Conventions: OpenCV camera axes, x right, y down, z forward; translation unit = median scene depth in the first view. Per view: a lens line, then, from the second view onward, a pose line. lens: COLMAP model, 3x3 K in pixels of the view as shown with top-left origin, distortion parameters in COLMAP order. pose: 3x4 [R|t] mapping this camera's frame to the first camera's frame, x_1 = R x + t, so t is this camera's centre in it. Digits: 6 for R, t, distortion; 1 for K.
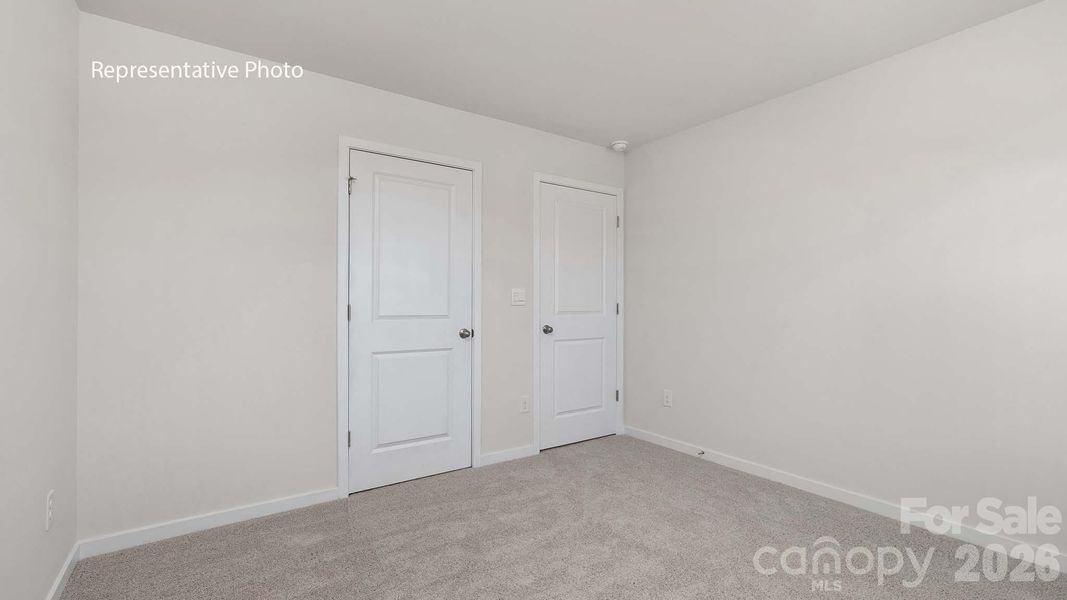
lens RADIAL K [[472.1, 0, 520.1], [0, 472.1, 301.2], [0, 0, 1]] dist [-0.001938, -0.000229]
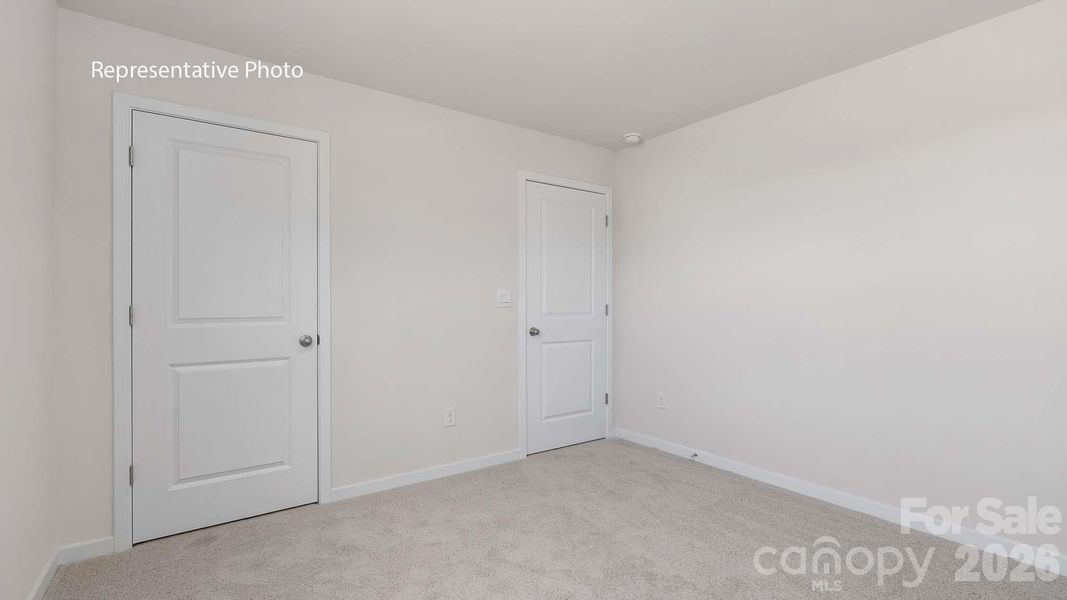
lens RADIAL K [[468.2, 0, 523.8], [0, 468.2, 306.8], [0, 0, 1]] dist [-0.002600, 0.000180]
pose [[0.999991, -0.002250, -0.003705, 0.029935], [0.002282, 0.999961, 0.008475, 0.000364], [0.003686, -0.008484, 0.999957, 0.021375]]
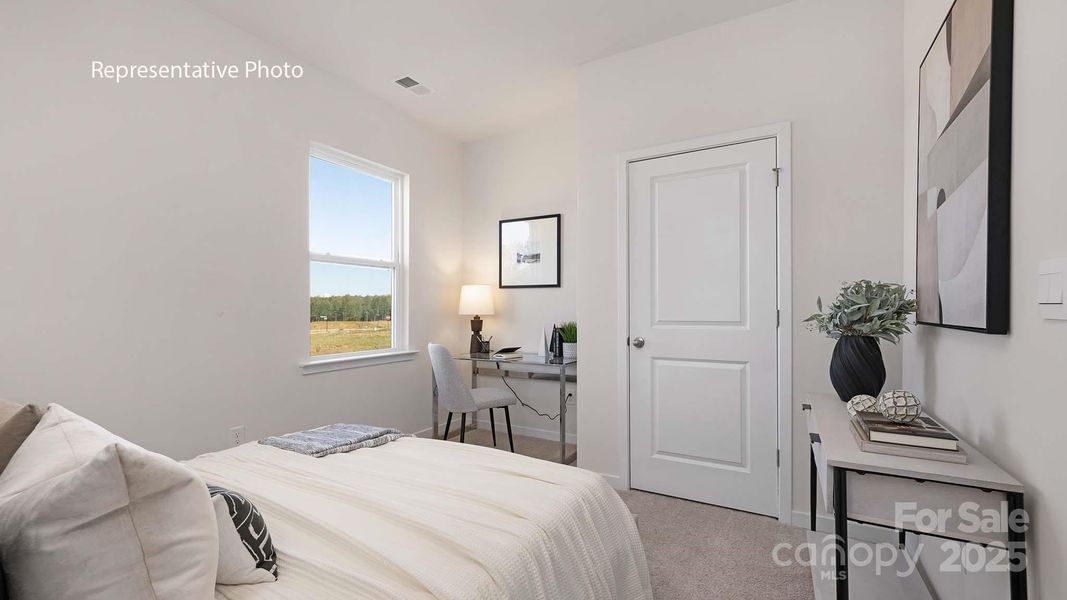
lens RADIAL K [[467.3, 0, 514.1], [0, 467.3, 313.6], [0, 0, 1]] dist [-0.000318, 0.000047]
pose [[0.403774, 0.007560, -0.914828, 0.513959], [0.009100, 0.999883, 0.012280, -0.001099], [0.914814, -0.013284, 0.403658, 0.352860]]
